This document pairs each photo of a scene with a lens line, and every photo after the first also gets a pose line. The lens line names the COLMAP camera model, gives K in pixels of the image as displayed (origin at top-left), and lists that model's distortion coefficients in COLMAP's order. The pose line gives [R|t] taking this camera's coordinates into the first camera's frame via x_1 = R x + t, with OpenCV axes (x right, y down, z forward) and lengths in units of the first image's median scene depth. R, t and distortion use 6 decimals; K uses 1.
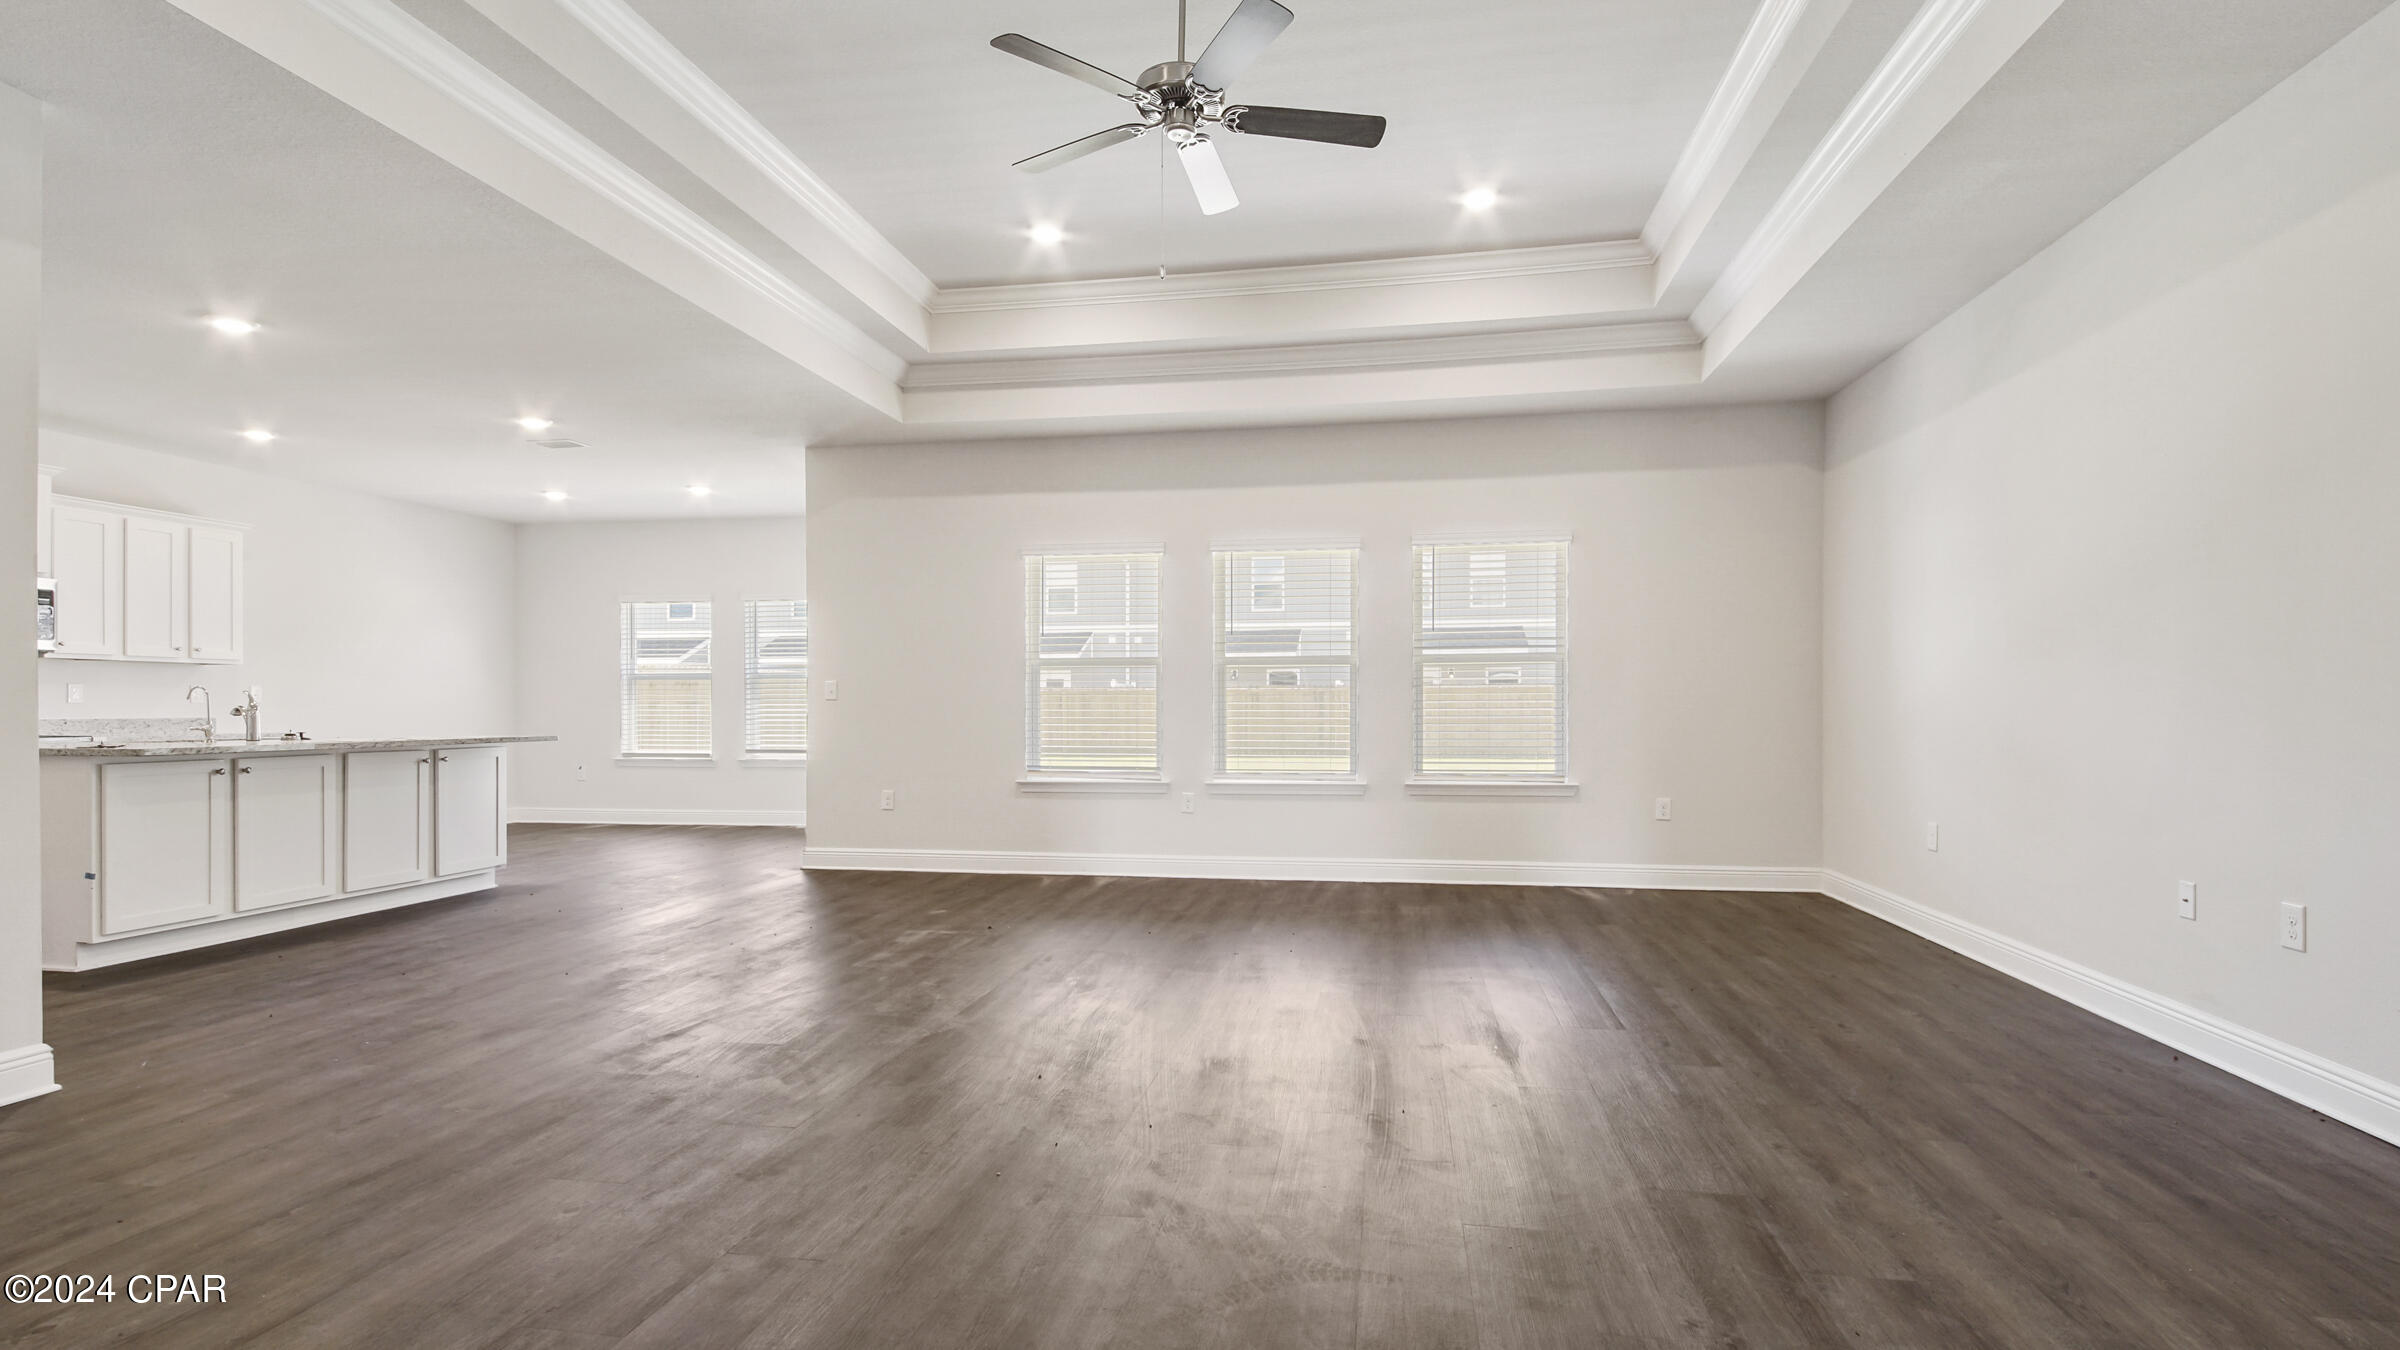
lens RADIAL K [[1121.2, 0, 1189.4], [0, 1121.2, 722.2], [0, 0, 1]] dist [0.042511, -0.028680]
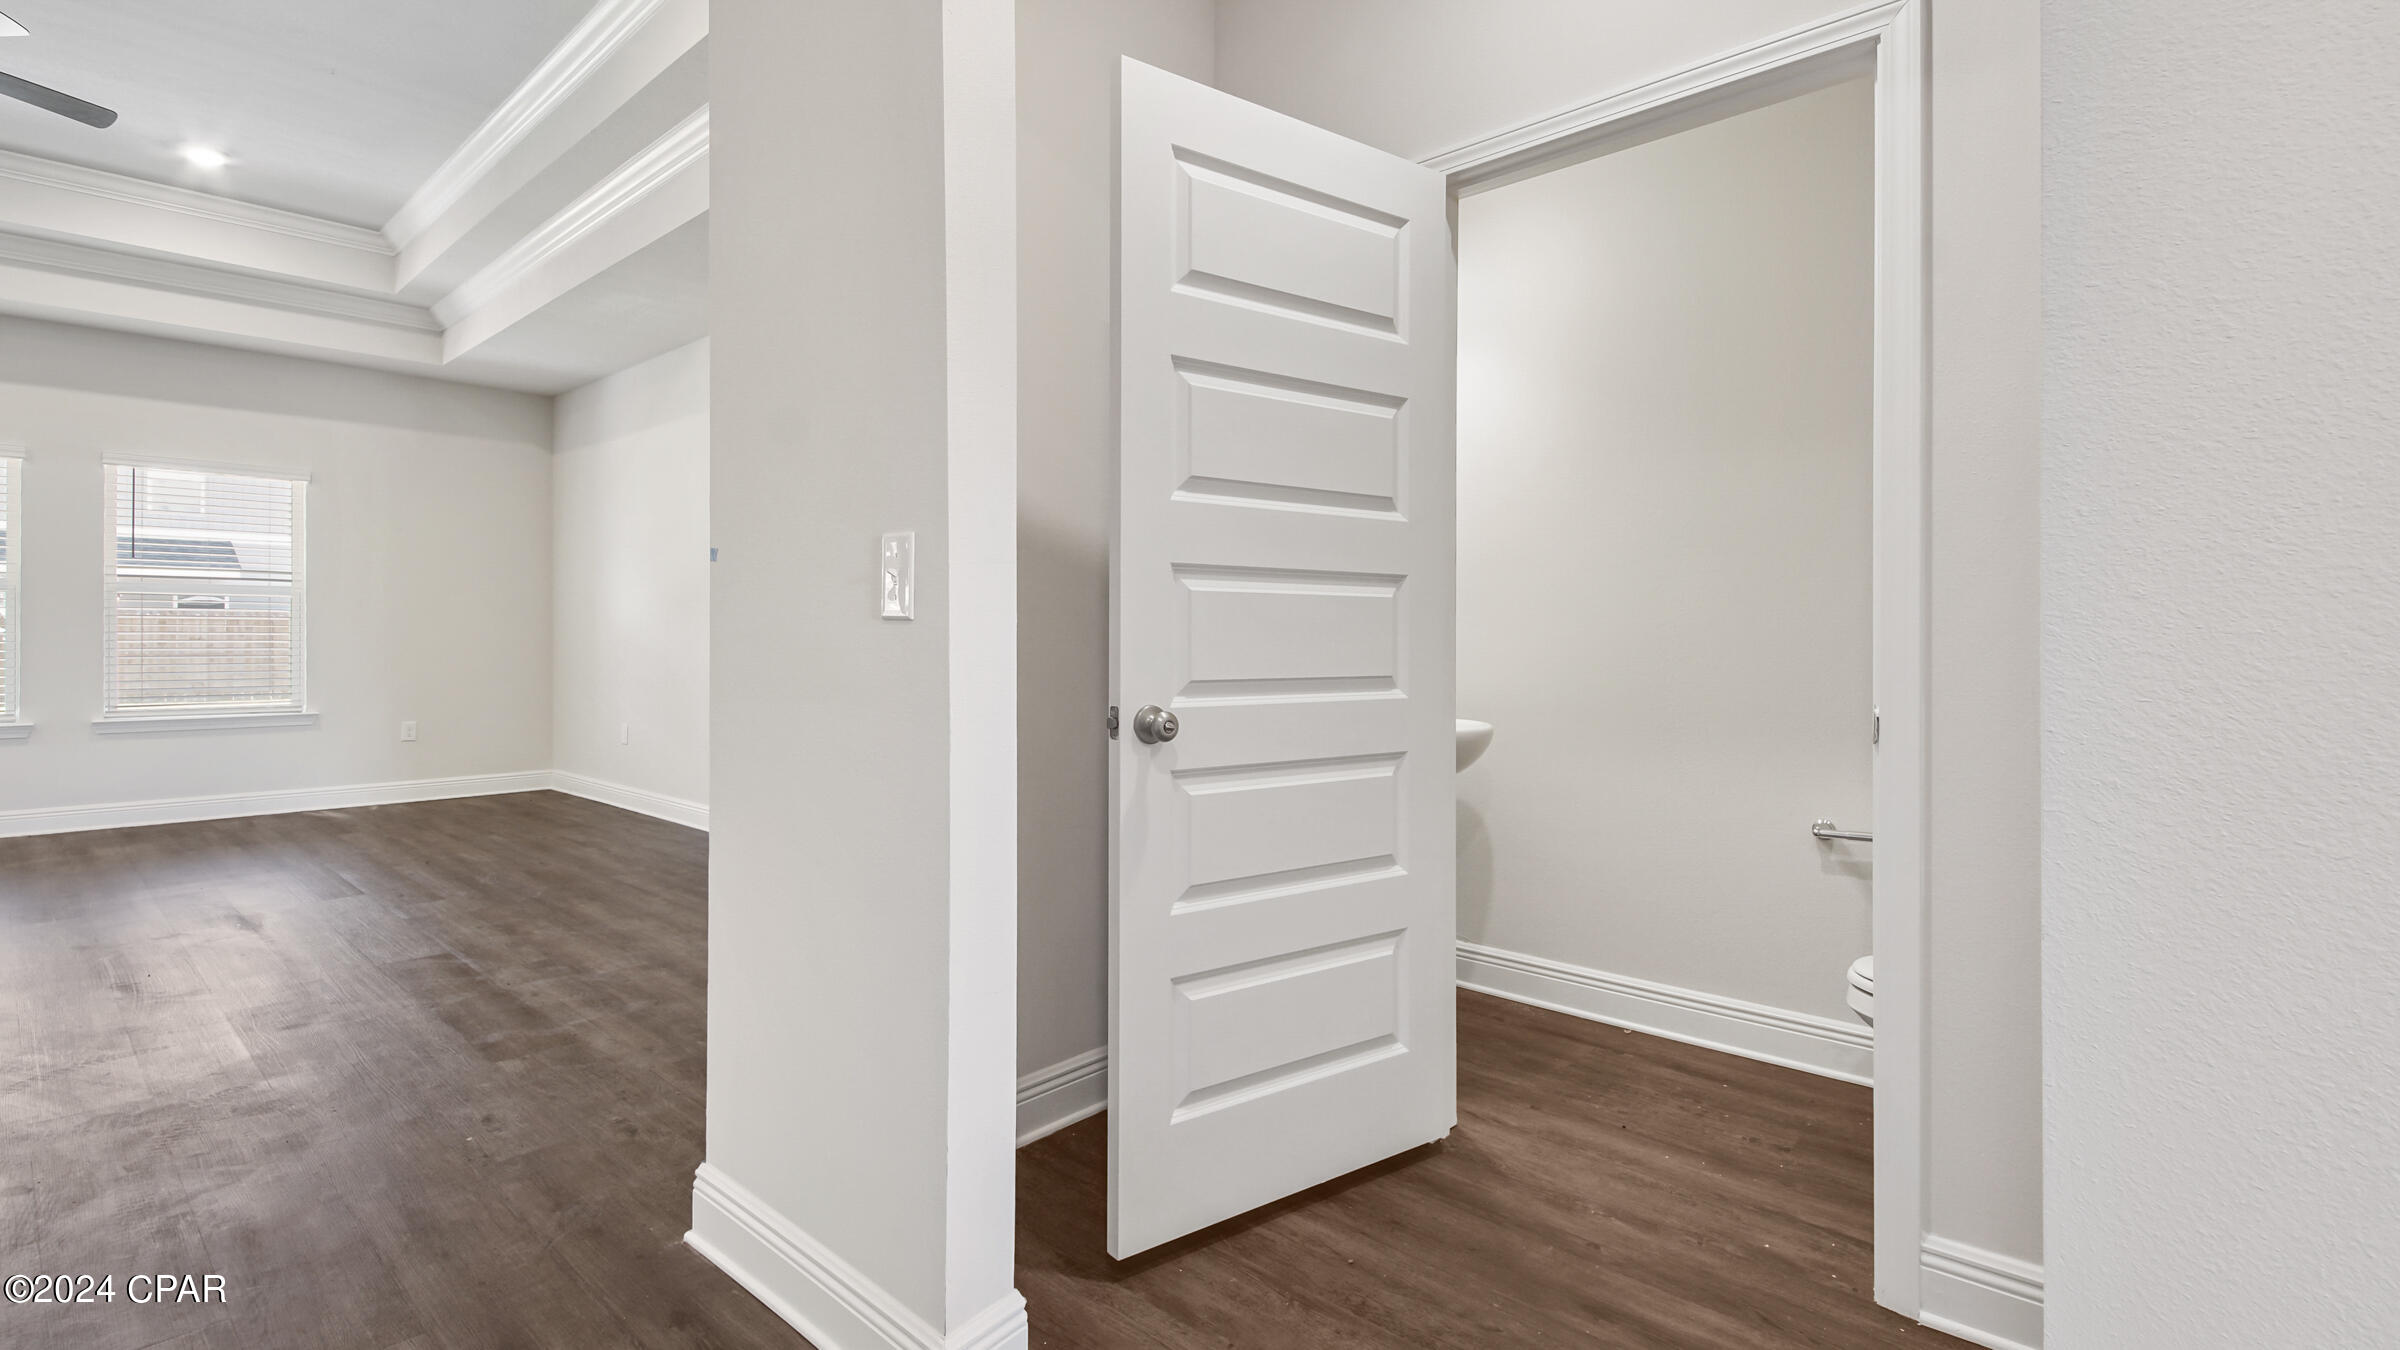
lens RADIAL K [[1113.3, 0, 1199.3], [0, 1113.3, 645.3], [0, 0, 1]] dist [0.044408, -0.028288]
pose [[0.541392, 0.002937, 0.840765, -0.114639], [0.004858, 0.999966, -0.006622, 0.003554], [-0.840757, 0.007670, 0.541359, -0.310689]]
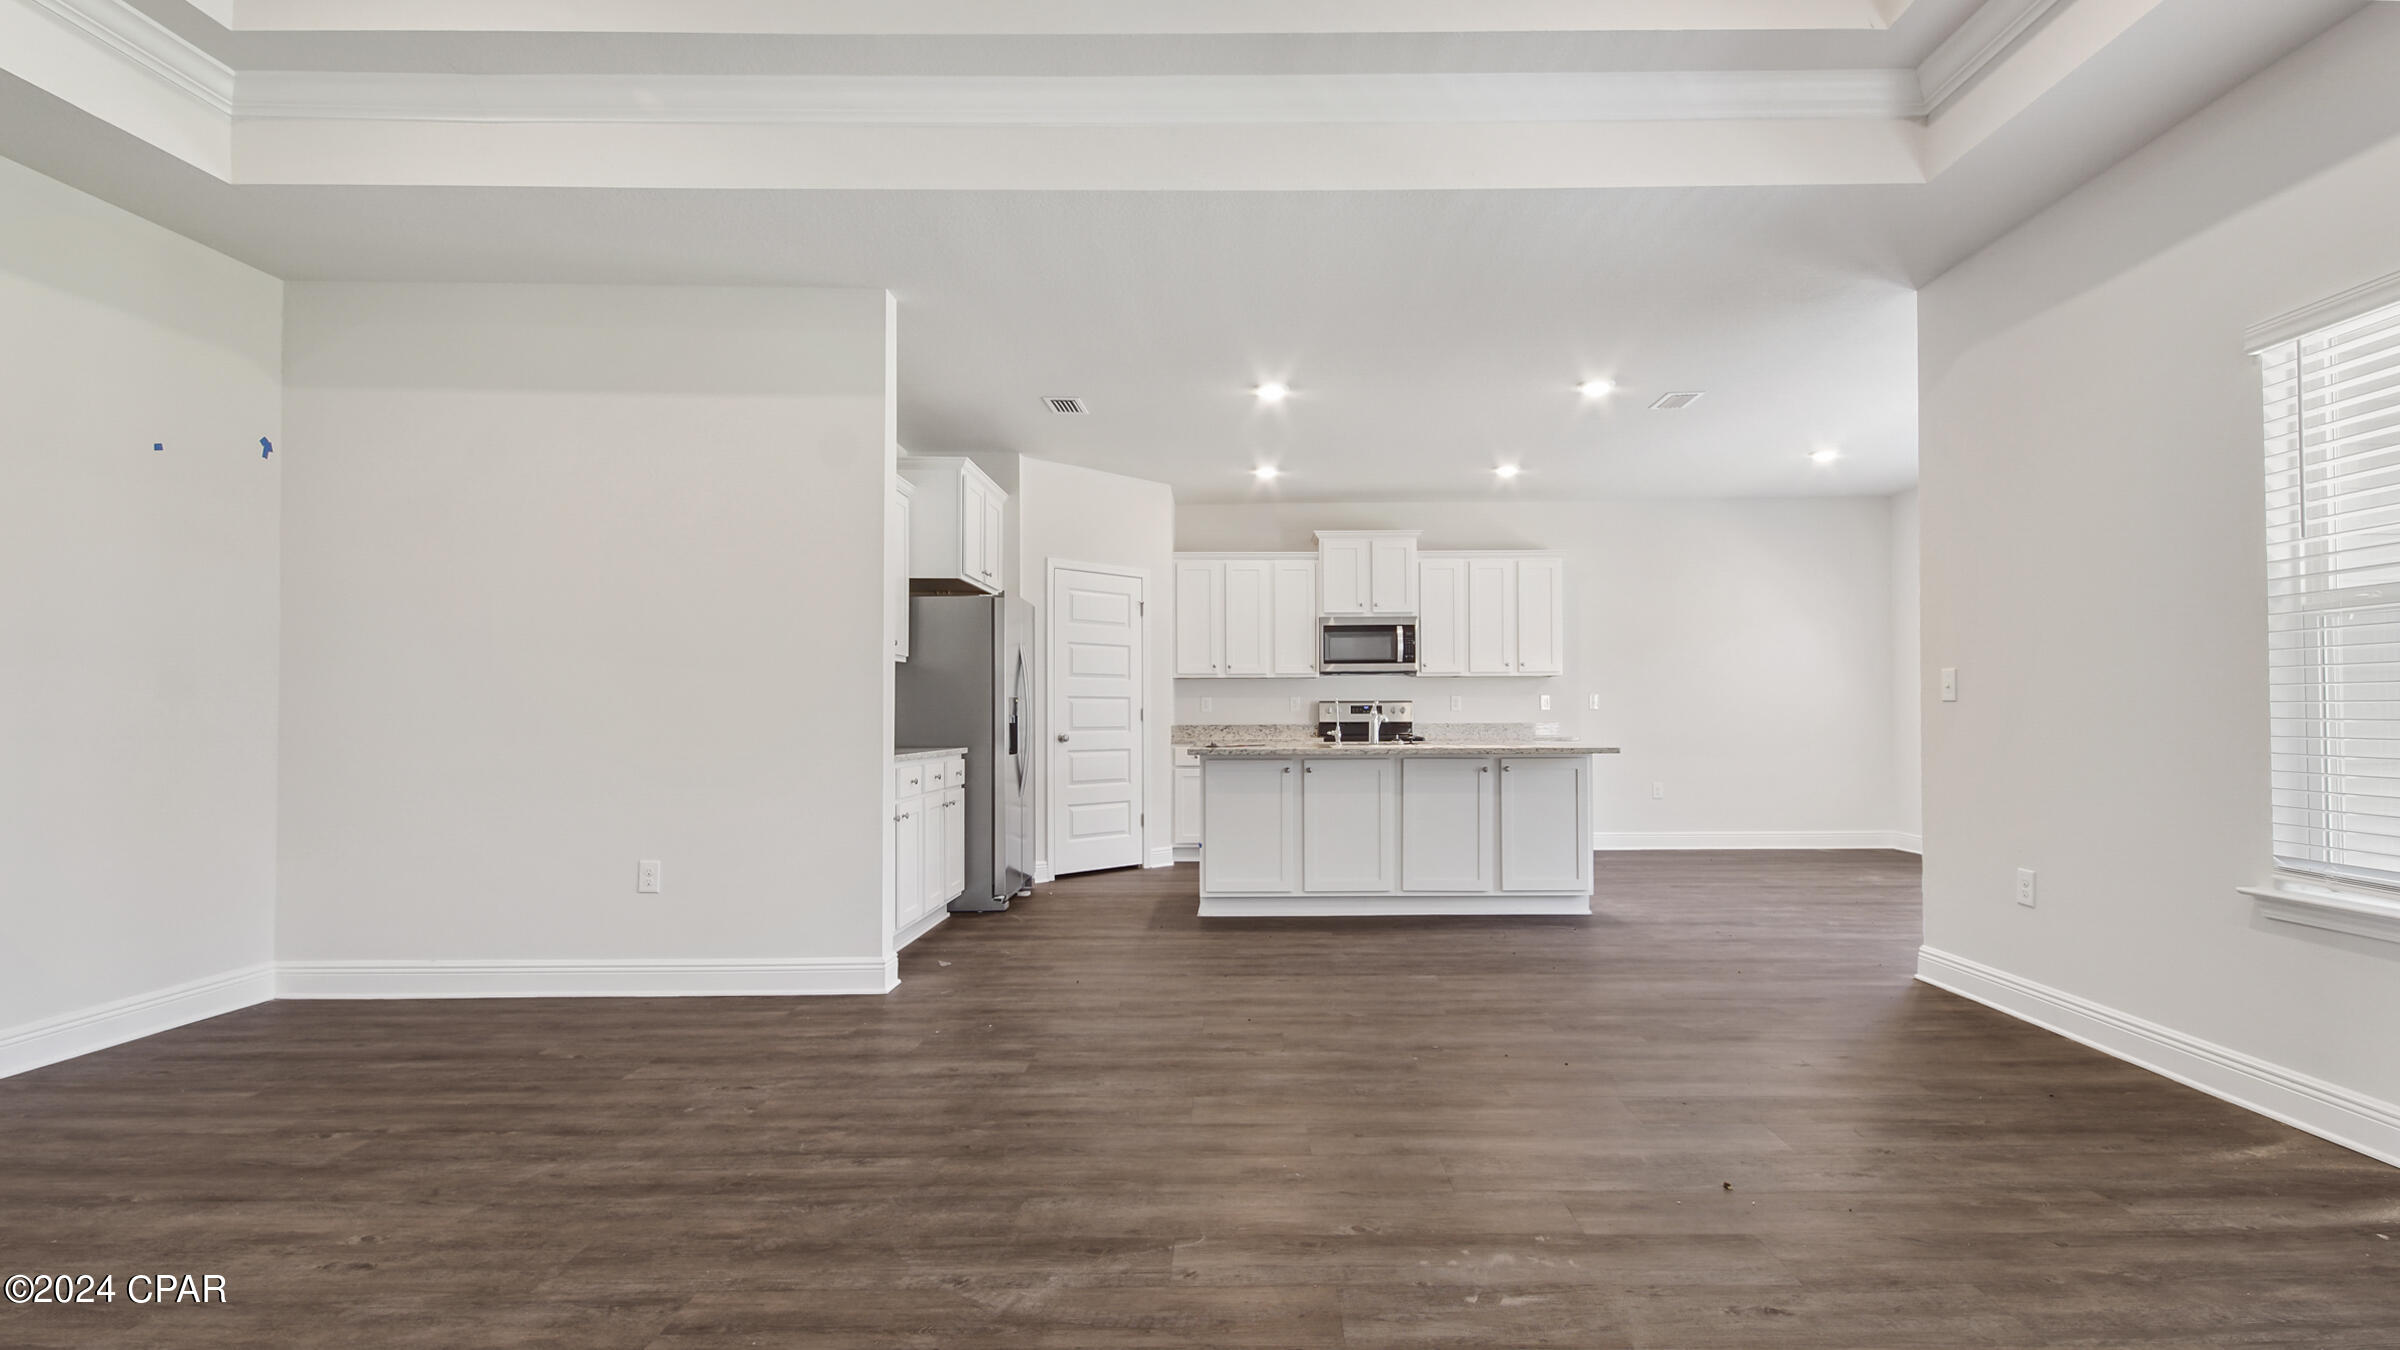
lens RADIAL K [[1056.5, 0, 1247.7], [0, 1056.5, 692.4], [0, 0, 1]] dist [0.000173, -0.000034]
pose [[0.176634, -0.017944, -0.984113, 0.188021], [-0.006863, 0.999787, -0.019462, -0.013052], [0.984253, 0.010192, 0.176473, 0.624902]]
